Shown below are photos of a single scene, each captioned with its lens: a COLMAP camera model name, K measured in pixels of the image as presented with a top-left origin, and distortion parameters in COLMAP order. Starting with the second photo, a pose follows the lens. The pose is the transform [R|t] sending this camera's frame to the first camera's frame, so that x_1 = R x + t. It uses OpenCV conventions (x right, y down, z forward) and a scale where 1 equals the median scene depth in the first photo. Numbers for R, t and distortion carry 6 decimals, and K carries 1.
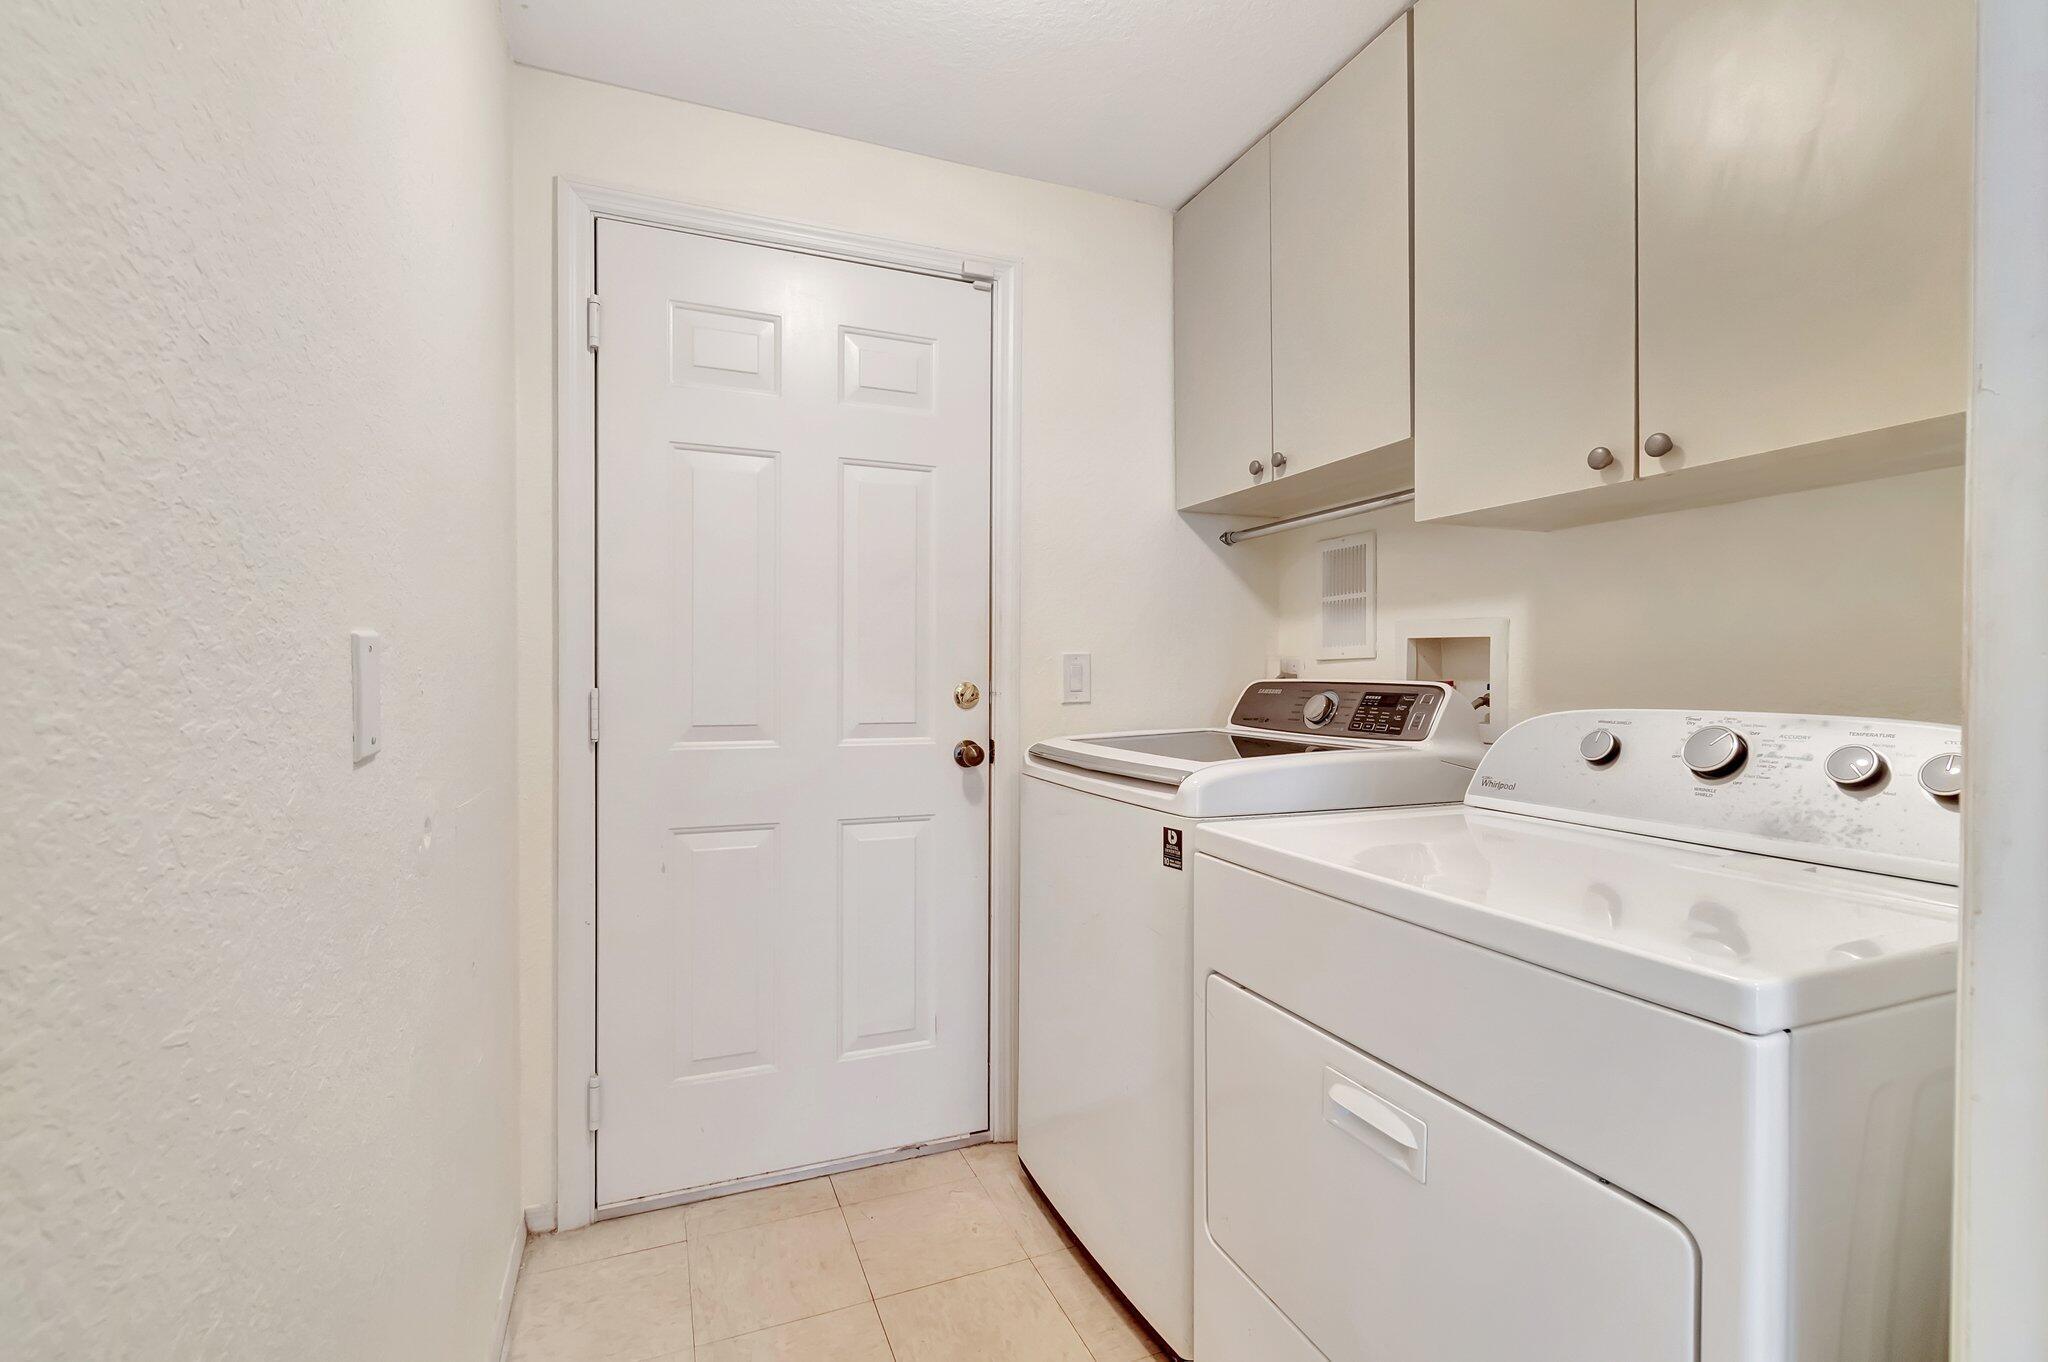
lens RADIAL K [[905.2, 0, 1028.5], [0, 905.2, 682.2], [0, 0, 1]] dist [-0.000245, 0.000025]
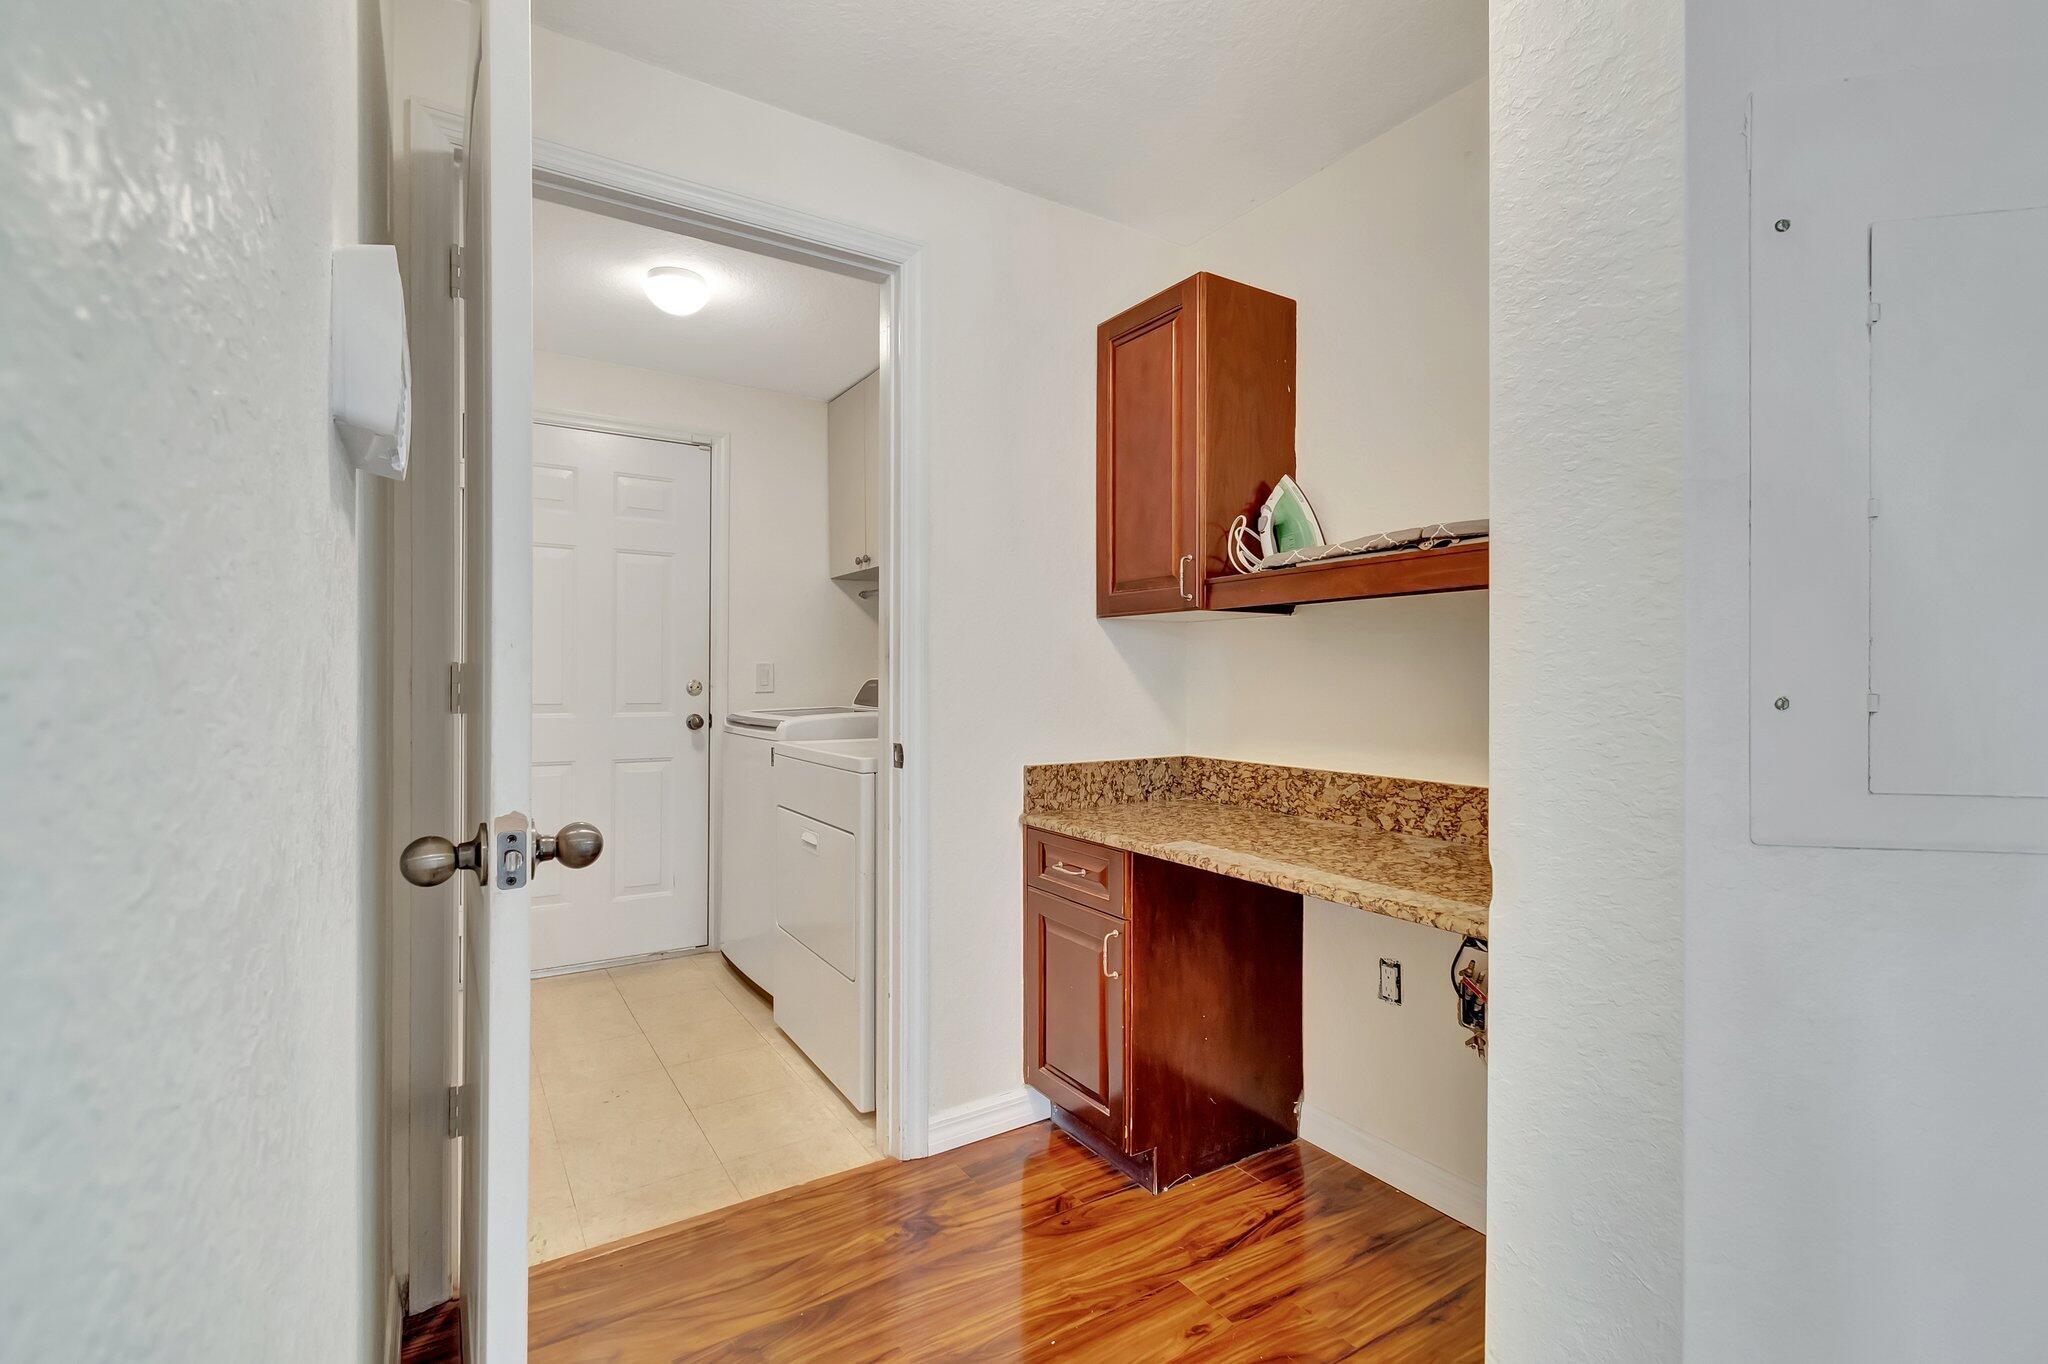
lens RADIAL K [[905.2, 0, 1012.7], [0, 905.2, 679.8], [0, 0, 1]] dist [-0.000245, 0.000025]
pose [[0.984448, 0.003012, 0.175651, 0.224243], [-0.001792, 0.999973, -0.007102, 0.011329], [-0.175667, 0.006677, 0.984427, -0.786222]]
